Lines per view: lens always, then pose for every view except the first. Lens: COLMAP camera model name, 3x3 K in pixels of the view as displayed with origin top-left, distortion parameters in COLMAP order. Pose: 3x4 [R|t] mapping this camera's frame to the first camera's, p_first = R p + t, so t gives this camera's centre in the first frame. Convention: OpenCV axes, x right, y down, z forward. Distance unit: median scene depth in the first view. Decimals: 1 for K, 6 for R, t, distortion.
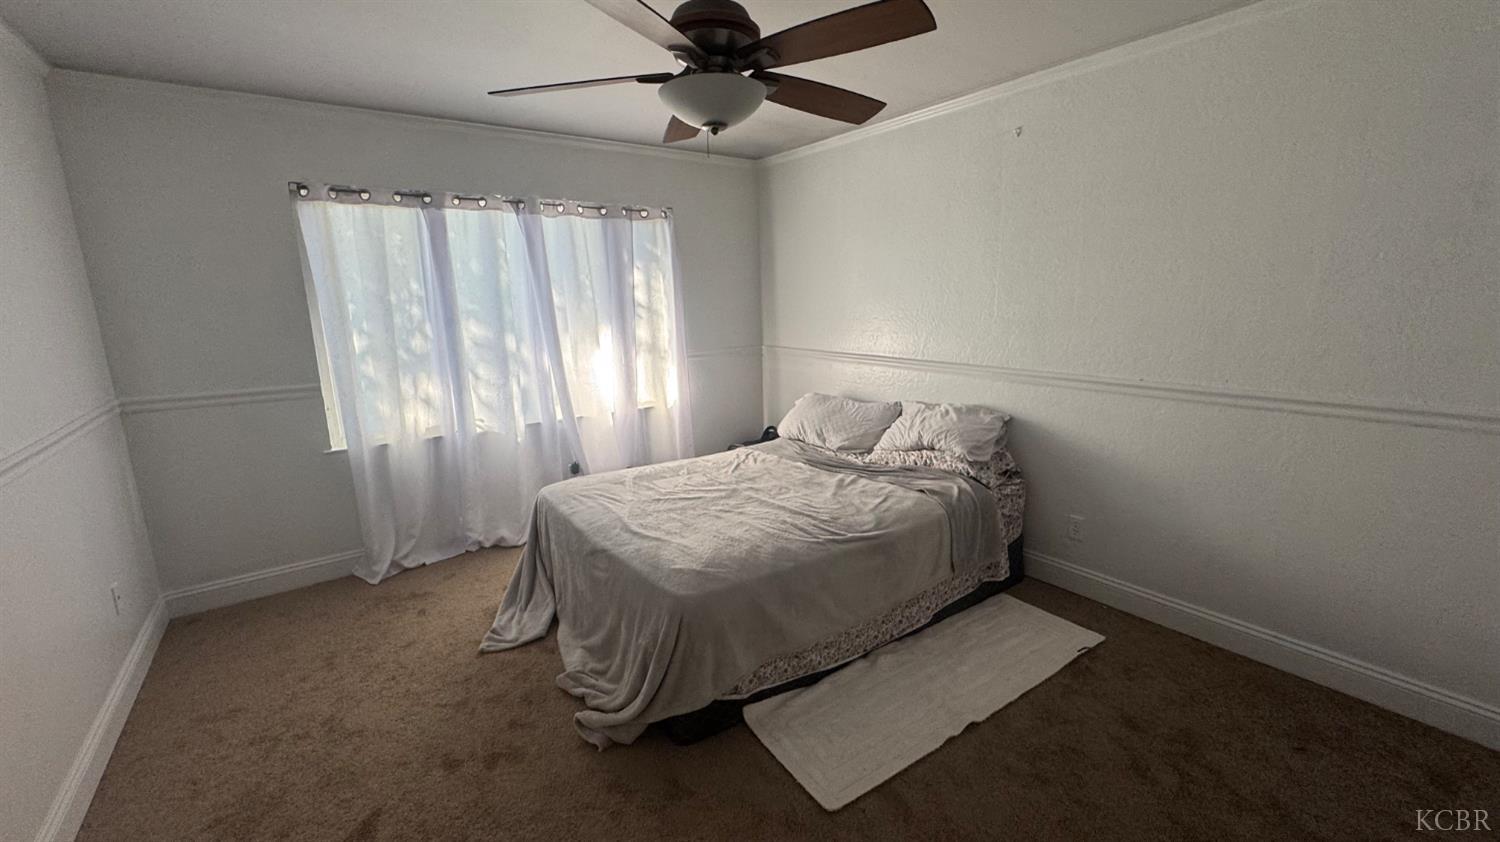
lens RADIAL K [[591.7, 0, 751.8], [0, 591.7, 421.4], [0, 0, 1]] dist [-0.005976, 0.000280]
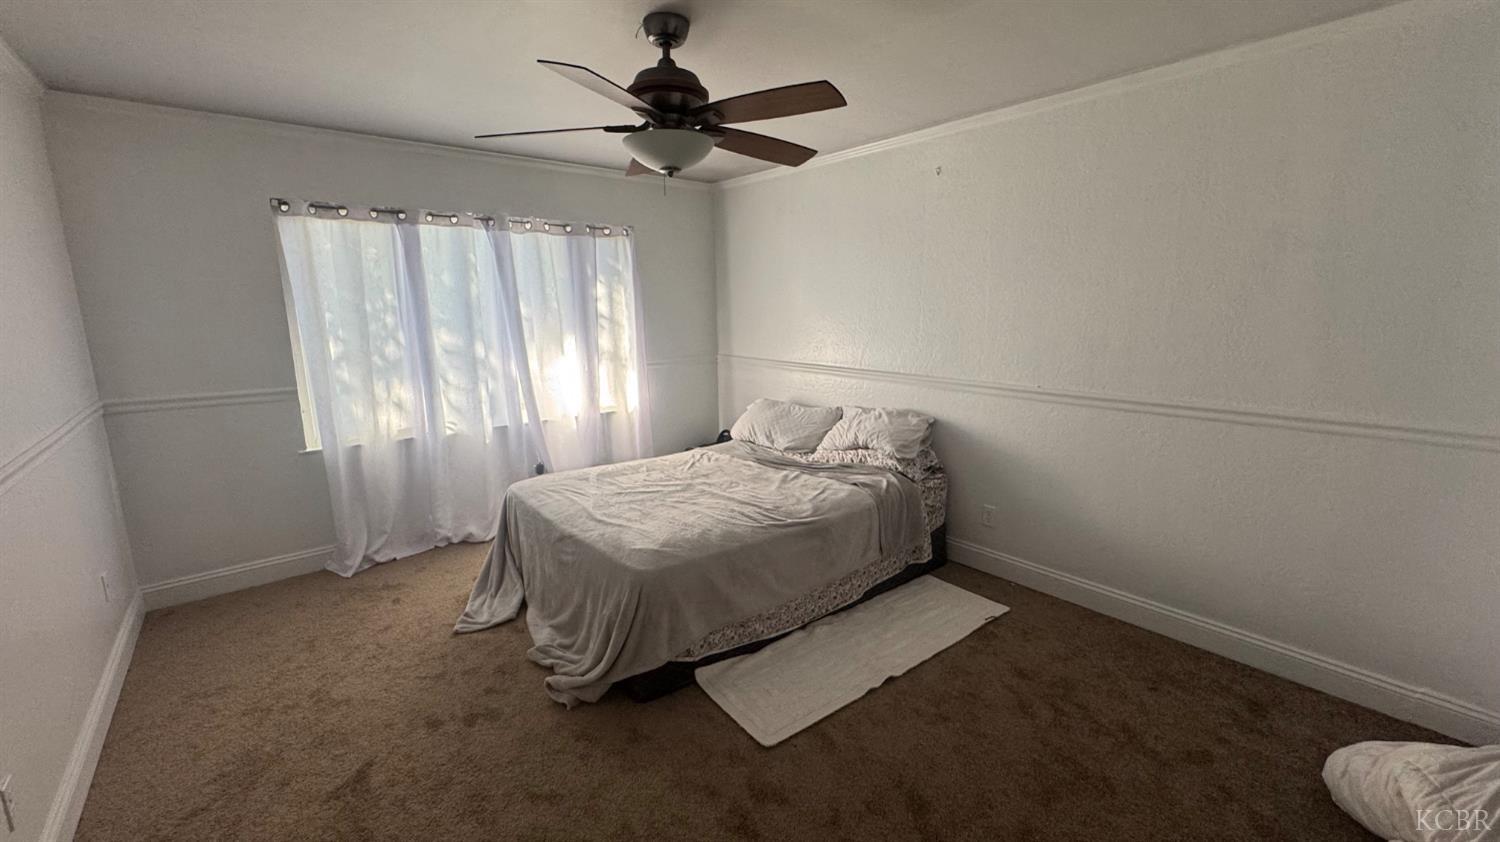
lens RADIAL K [[591.7, 0, 750.3], [0, 591.7, 421.0], [0, 0, 1]] dist [-0.005976, 0.000280]
pose [[0.997951, 0.001071, 0.063975, 0.014097], [-0.000048, 0.999872, -0.015996, 0.015147], [-0.063984, 0.015960, 0.997823, -0.121543]]
